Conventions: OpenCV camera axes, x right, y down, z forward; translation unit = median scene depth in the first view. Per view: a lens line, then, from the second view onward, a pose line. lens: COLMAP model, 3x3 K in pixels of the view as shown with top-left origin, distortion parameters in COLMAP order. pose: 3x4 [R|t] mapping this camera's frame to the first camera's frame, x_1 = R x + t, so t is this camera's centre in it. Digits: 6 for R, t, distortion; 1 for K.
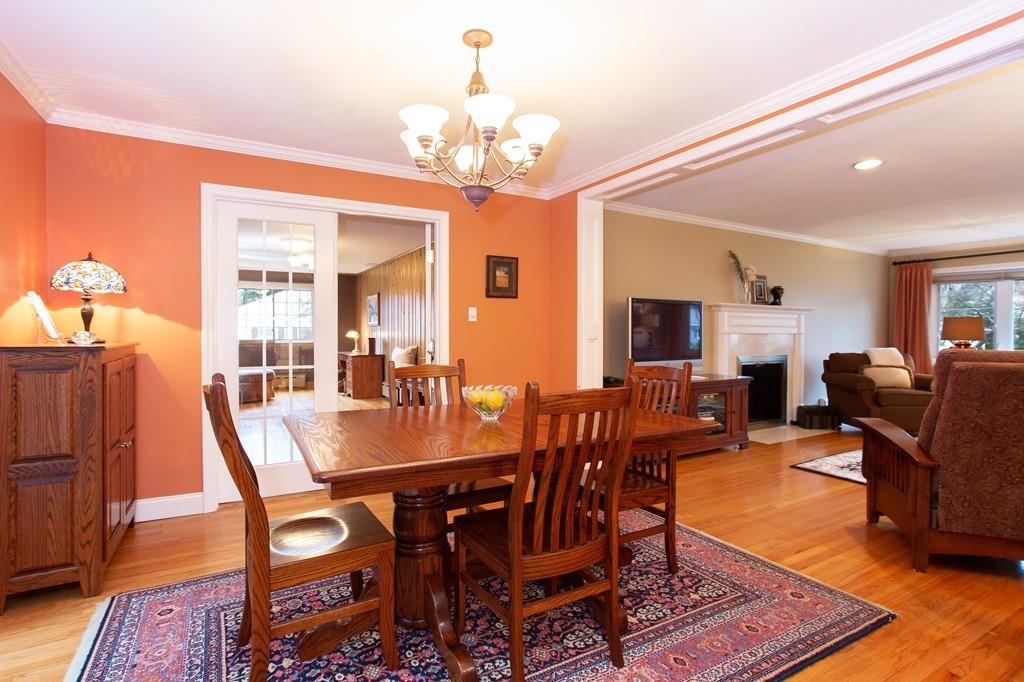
lens RADIAL K [[500.3, 0, 513.0], [0, 500.3, 335.5], [0, 0, 1]] dist [-0.004533, -0.000227]
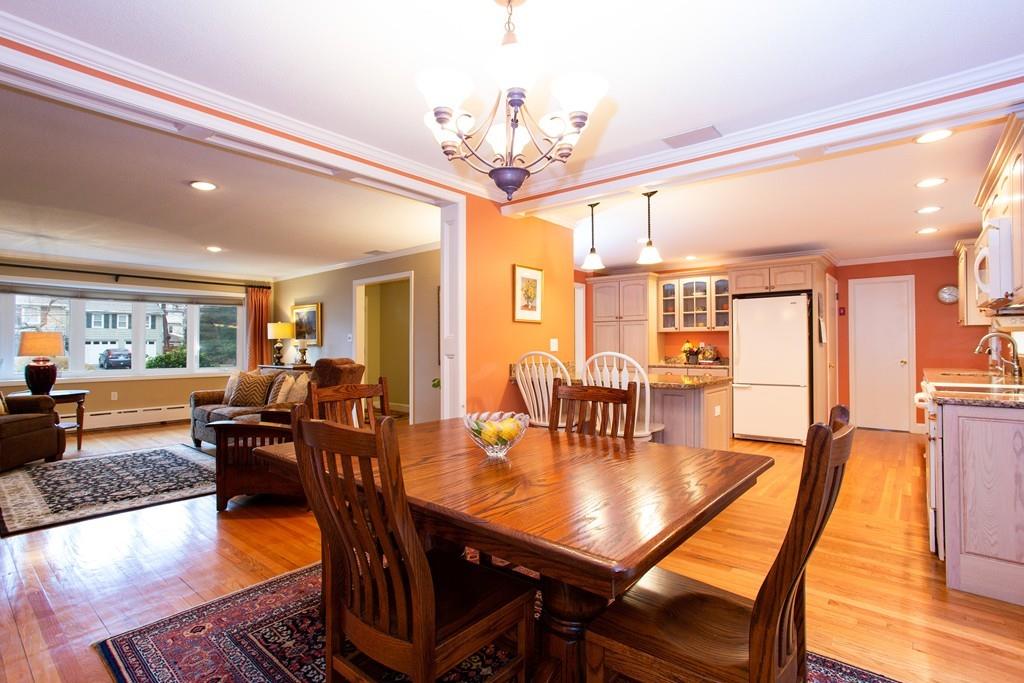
lens RADIAL K [[494.5, 0, 512.0], [0, 494.5, 341.5], [0, 0, 1]] dist [-0.059574, 0.024996]
pose [[-0.337327, 0.009675, 0.941338, -0.265459], [0.008490, 0.999938, -0.007236, -0.002505], [-0.941349, 0.005551, -0.337389, 0.420183]]
